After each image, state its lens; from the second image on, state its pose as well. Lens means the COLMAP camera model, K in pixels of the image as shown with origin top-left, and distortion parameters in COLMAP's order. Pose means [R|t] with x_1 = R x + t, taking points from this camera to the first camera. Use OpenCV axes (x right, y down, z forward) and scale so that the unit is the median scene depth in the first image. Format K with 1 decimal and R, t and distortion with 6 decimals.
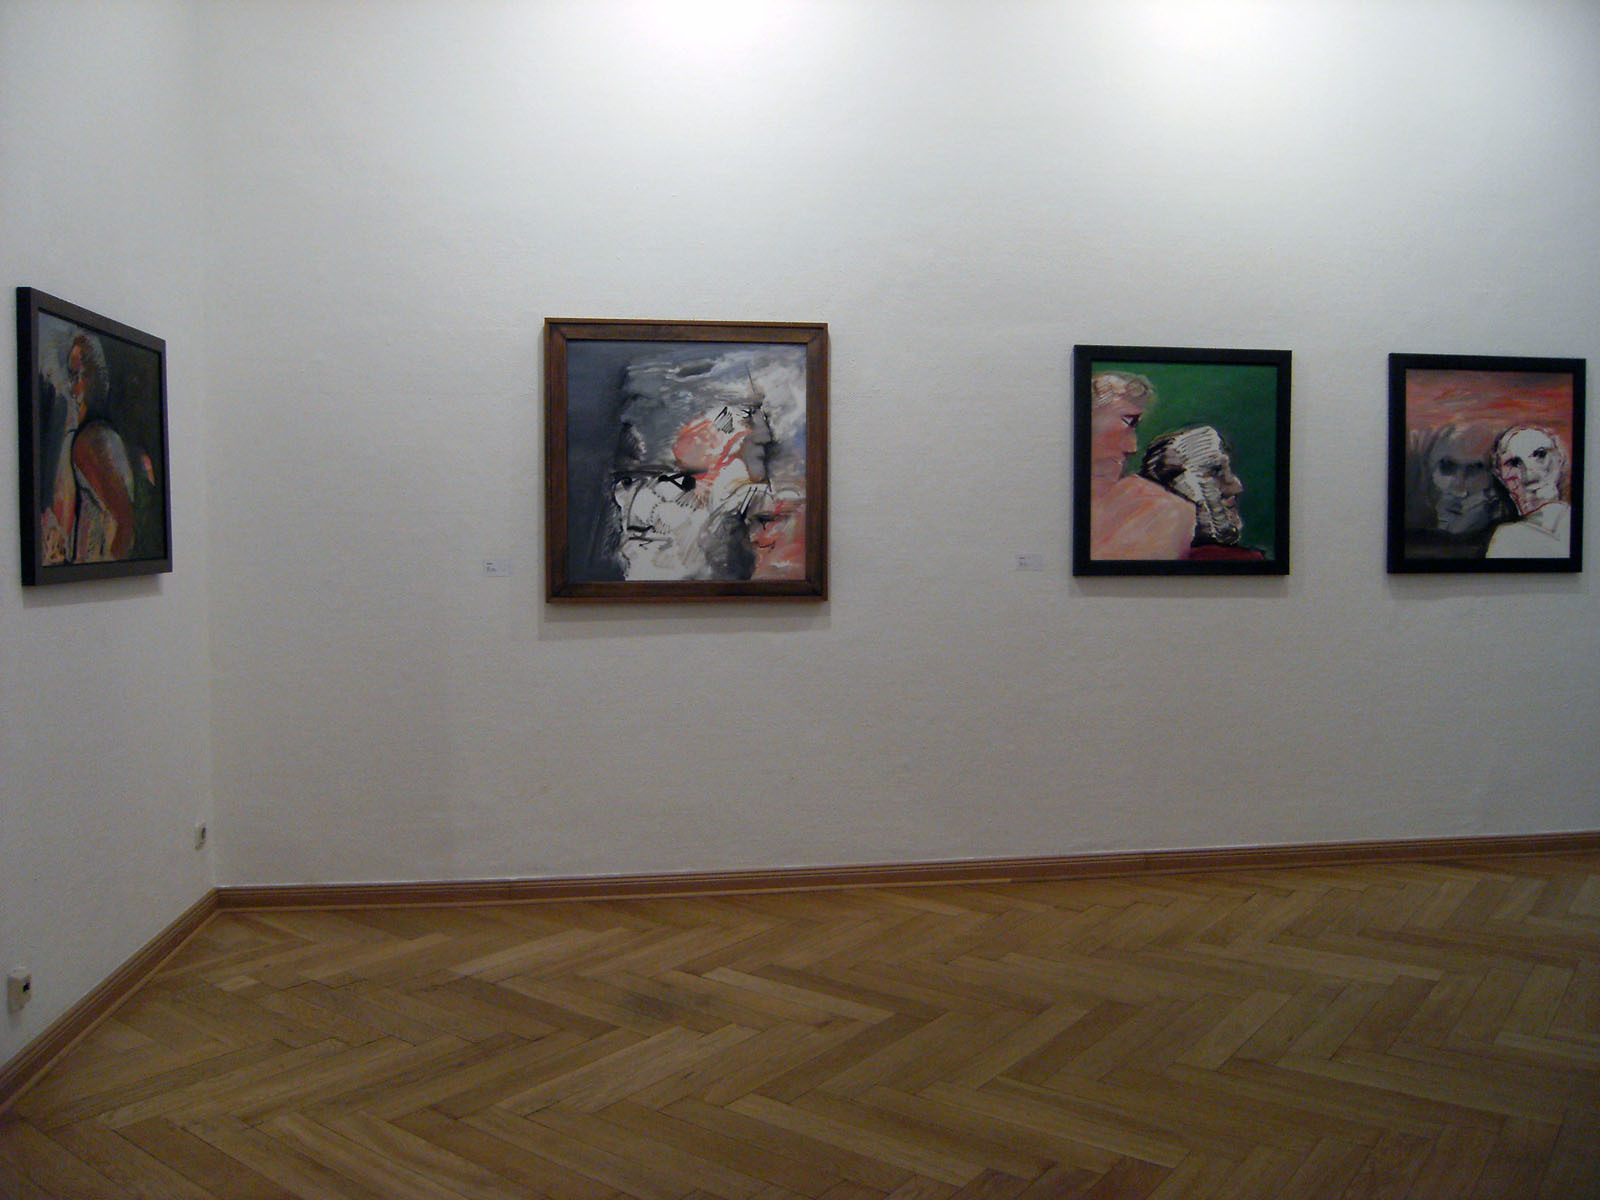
lens RADIAL K [[1329.5, 0, 785.7], [0, 1329.5, 581.5], [0, 0, 1]] dist [-0.095115, 0.040699]
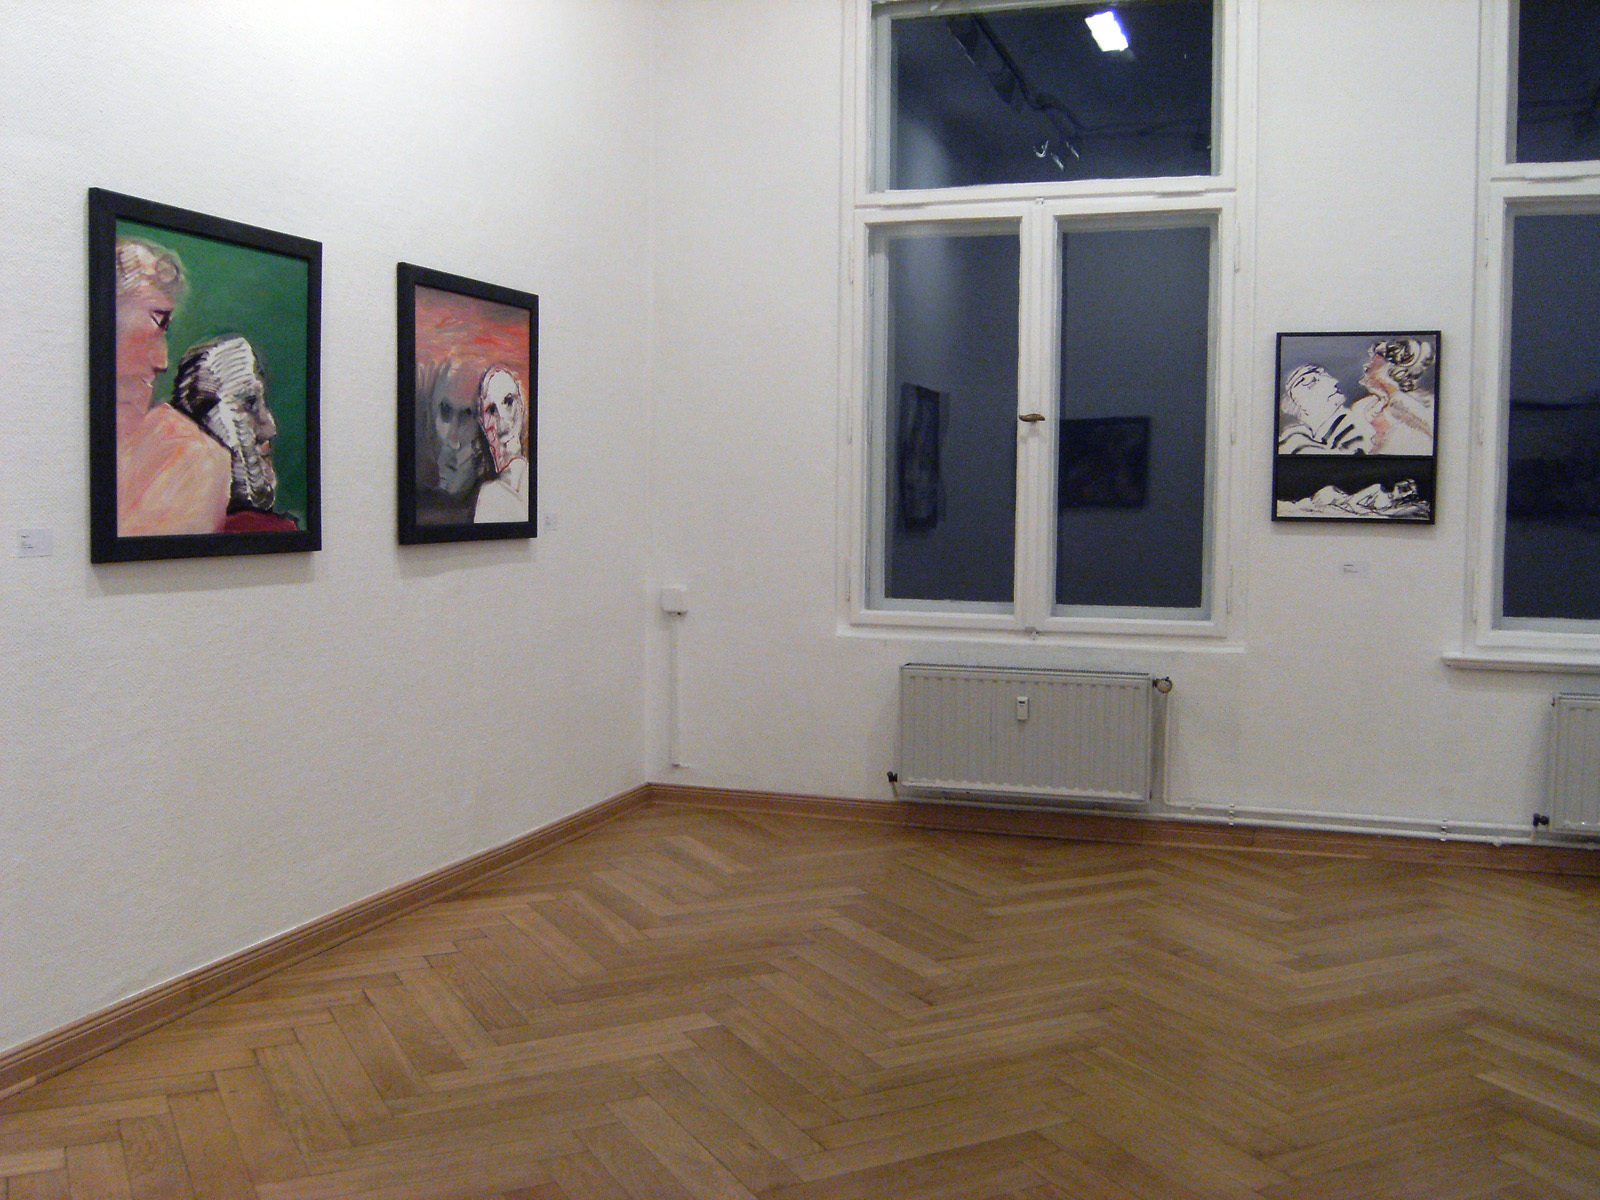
lens RADIAL K [[1587.8, 0, 799.2], [0, 1587.8, 593.4], [0, 0, 1]] dist [-0.050734, 0.000557]
pose [[0.436628, -0.053467, 0.898052, -0.298244], [0.024808, 0.998568, 0.047390, -0.016784], [-0.899300, 0.001587, 0.437329, 0.382686]]
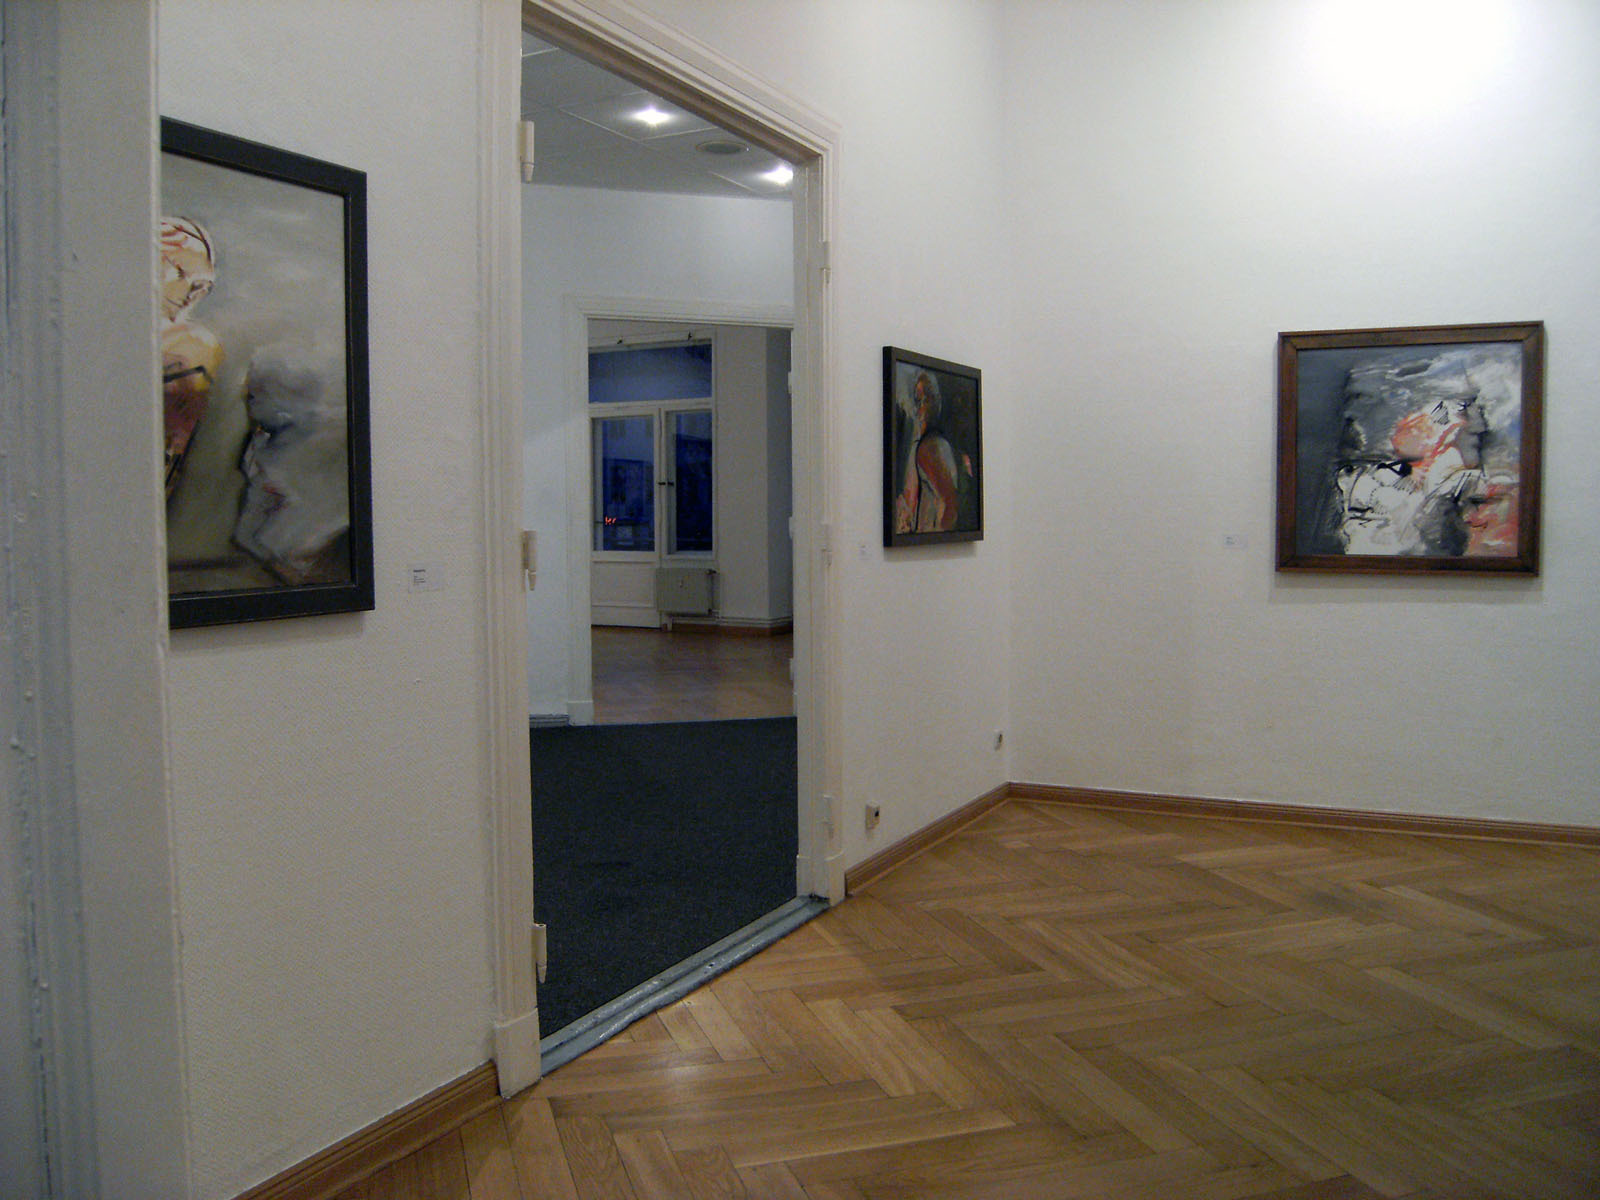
lens RADIAL K [[1329.5, 0, 785.7], [0, 1329.5, 581.5], [0, 0, 1]] dist [-0.095115, 0.040699]
pose [[0.822097, 0.030776, -0.568515, 0.127442], [-0.020647, 0.999493, 0.024249, 0.005449], [0.568973, -0.008197, 0.822316, -0.219582]]
